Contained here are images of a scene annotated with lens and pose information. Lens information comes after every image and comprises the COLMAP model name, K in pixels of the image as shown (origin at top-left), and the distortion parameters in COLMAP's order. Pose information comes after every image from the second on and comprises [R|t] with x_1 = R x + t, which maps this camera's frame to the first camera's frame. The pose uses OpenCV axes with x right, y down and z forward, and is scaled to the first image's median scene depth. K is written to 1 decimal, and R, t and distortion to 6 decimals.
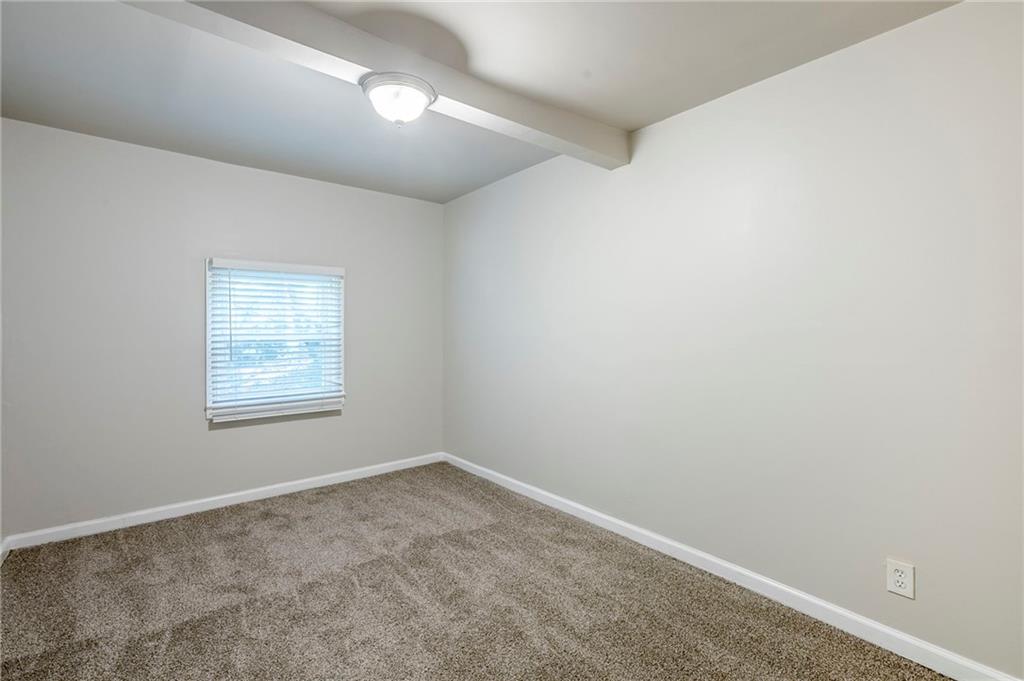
lens RADIAL K [[468.2, 0, 513.6], [0, 468.2, 336.1], [0, 0, 1]] dist [-0.020105, 0.004687]
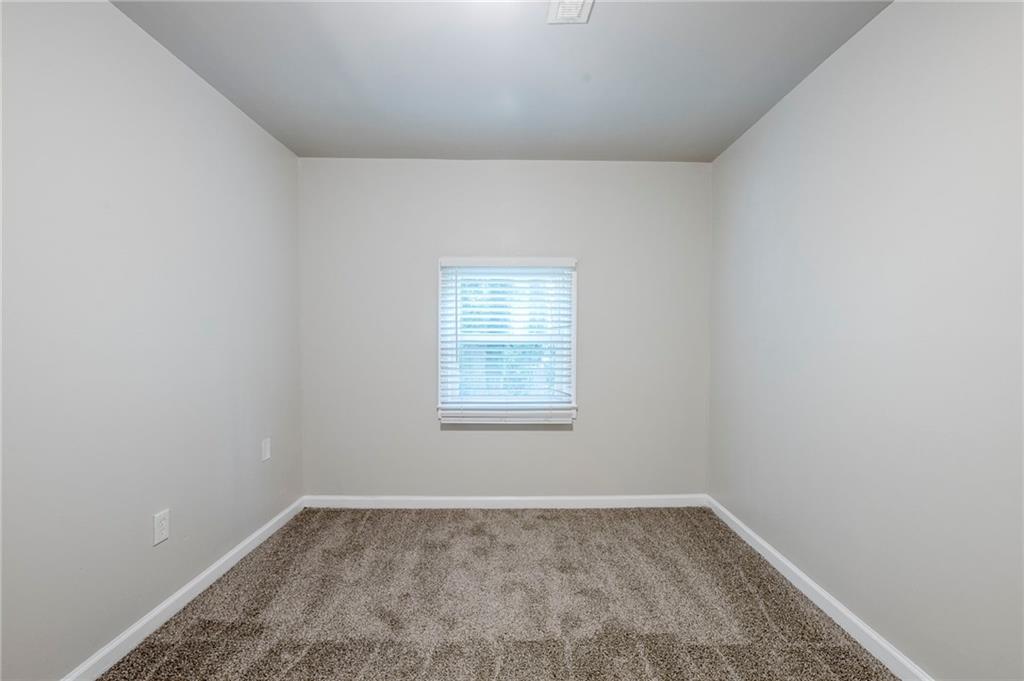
lens RADIAL K [[468.2, 0, 504.8], [0, 468.2, 347.3], [0, 0, 1]] dist [-0.020105, 0.004687]
pose [[0.777106, 0.024421, -0.628896, 0.082730], [-0.015144, 0.999683, 0.020107, 0.001681], [0.629188, -0.006101, 0.777229, 0.298406]]
